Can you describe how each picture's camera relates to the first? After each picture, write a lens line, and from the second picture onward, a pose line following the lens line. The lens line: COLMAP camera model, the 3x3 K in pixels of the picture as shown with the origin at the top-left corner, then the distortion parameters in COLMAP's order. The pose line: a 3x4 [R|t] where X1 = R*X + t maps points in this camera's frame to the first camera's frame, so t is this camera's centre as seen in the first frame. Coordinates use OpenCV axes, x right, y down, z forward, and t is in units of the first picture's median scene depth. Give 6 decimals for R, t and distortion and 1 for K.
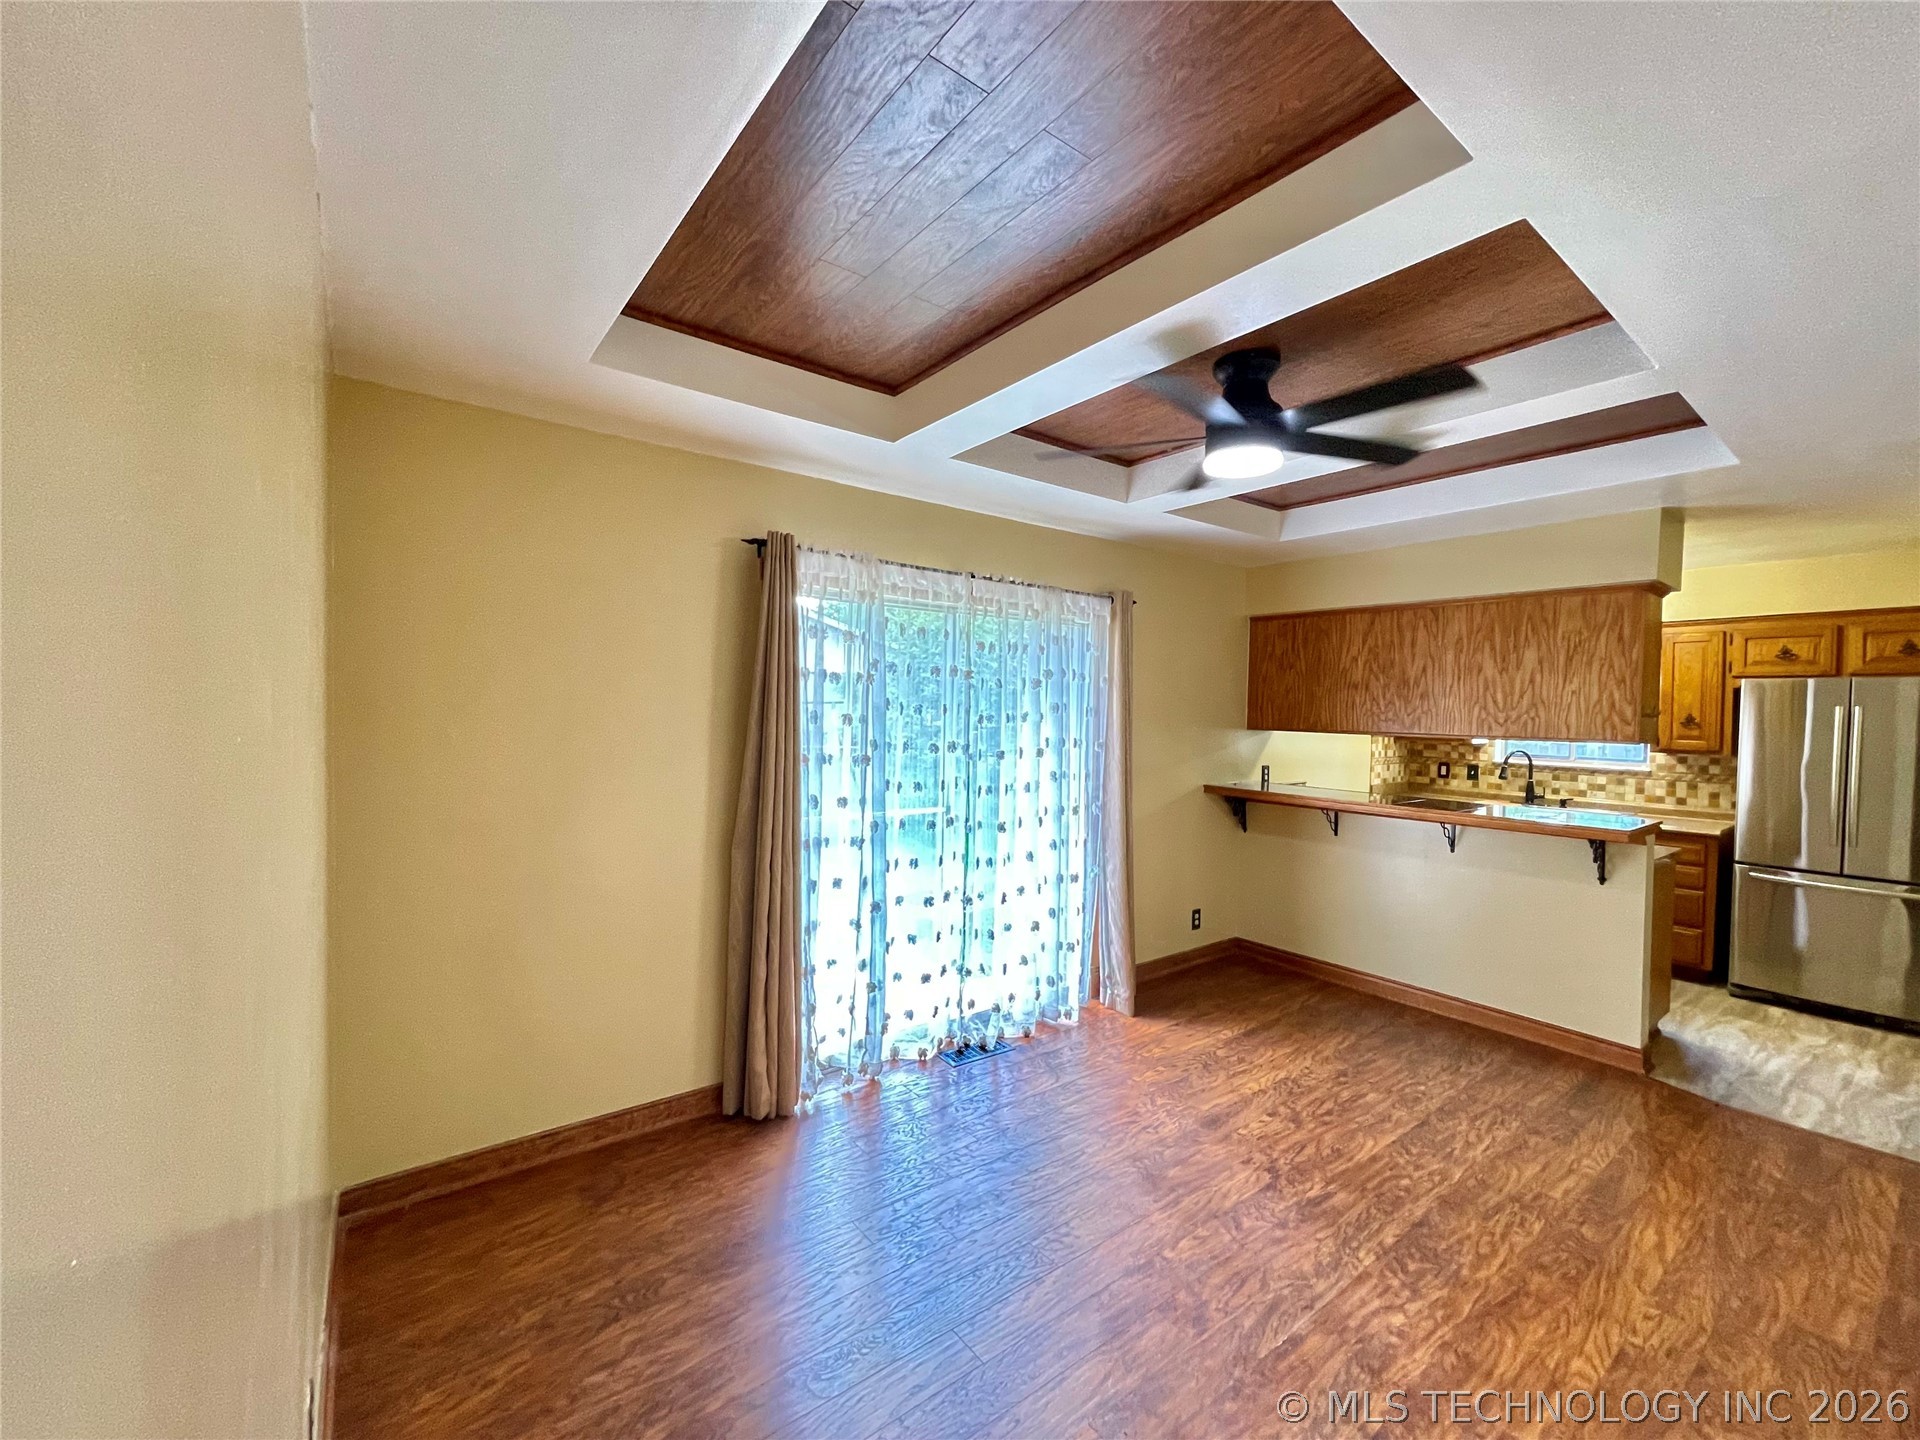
lens RADIAL K [[776.8, 0, 961.8], [0, 776.8, 719.4], [0, 0, 1]] dist [0.002521, -0.000189]
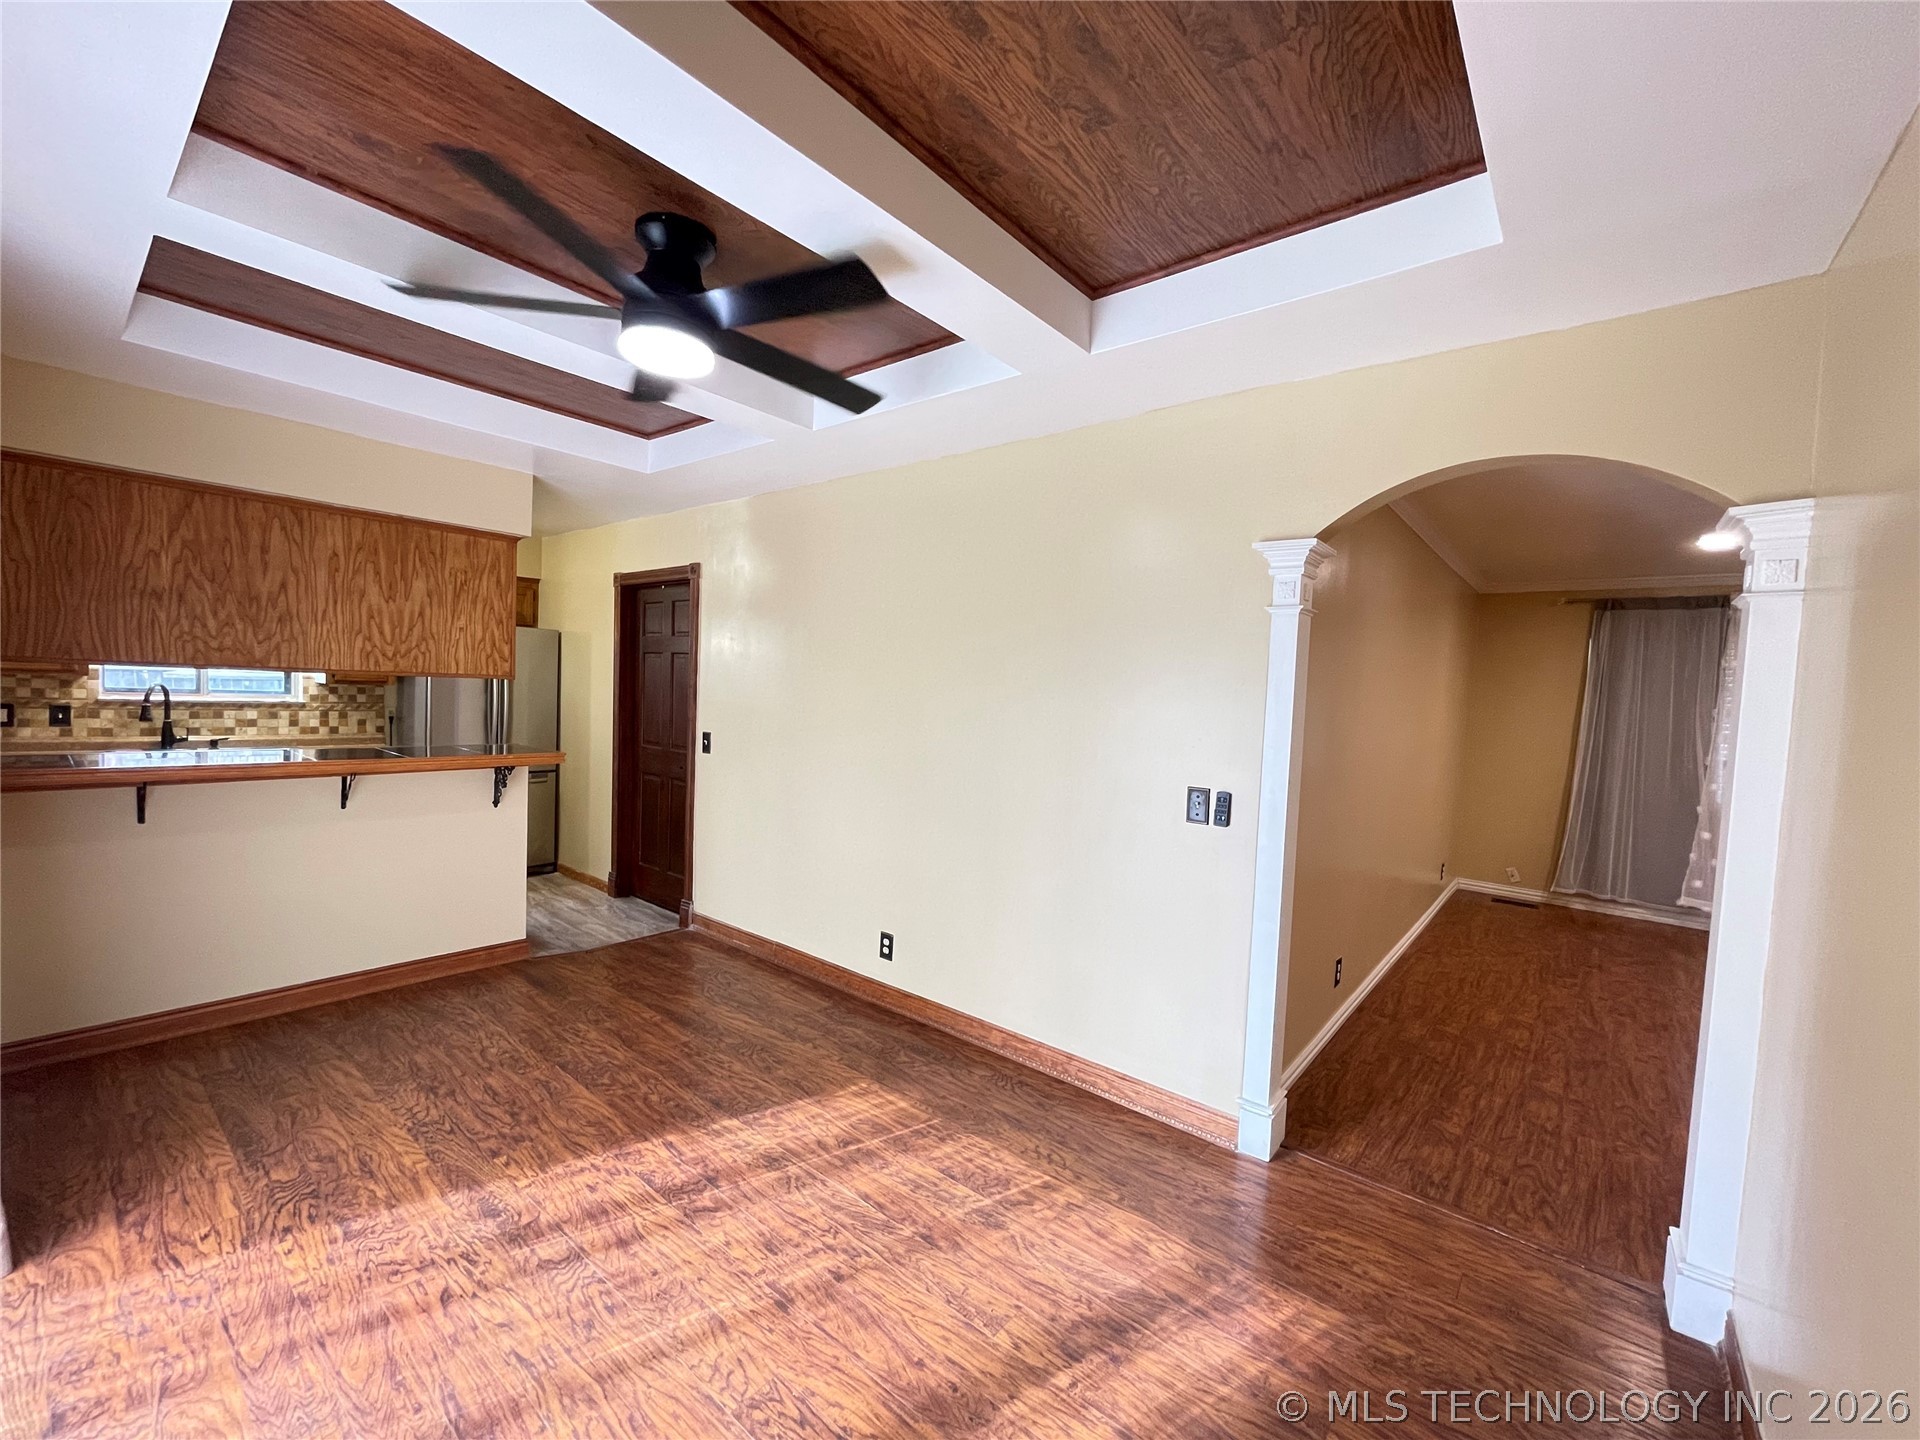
lens RADIAL K [[776.8, 0, 952.9], [0, 776.8, 723.0], [0, 0, 1]] dist [0.002521, -0.000189]
pose [[-0.208833, -0.071873, 0.975307, -0.303258], [-0.034440, 0.997218, 0.066113, -0.001089], [-0.977345, -0.019783, -0.210727, 0.489673]]
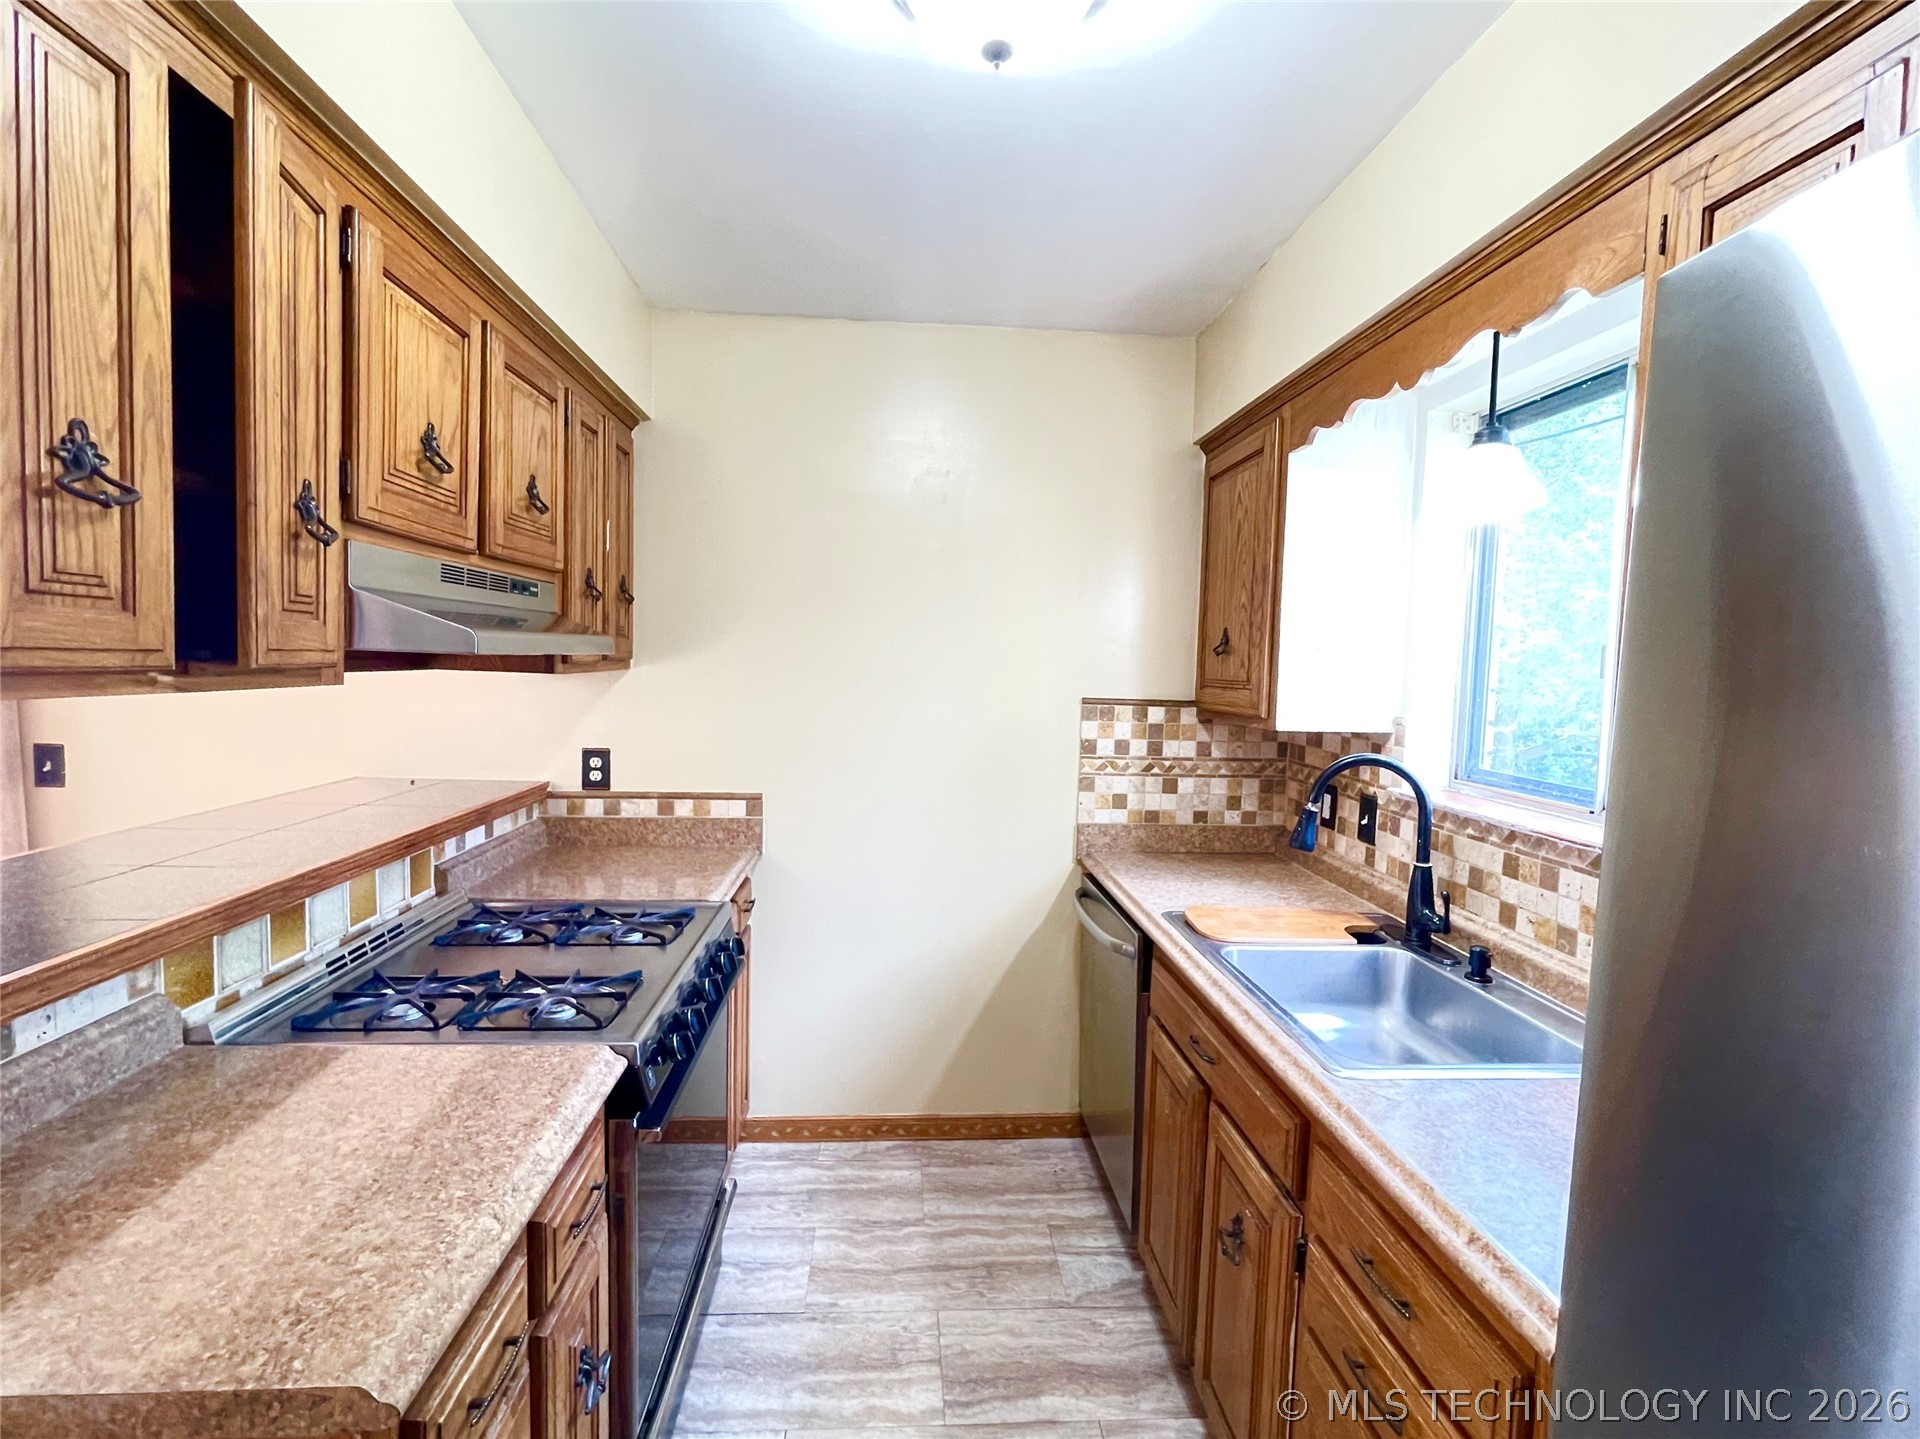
lens RADIAL K [[886.9, 0, 962.0], [0, 886.9, 724.0], [0, 0, 1]] dist [-0.004460, 0.001404]
pose [[0.843778, 0.049538, -0.534401, 1.002325], [-0.028124, 0.998444, 0.048148, 0.019266], [0.535955, -0.025597, 0.843858, 0.826904]]
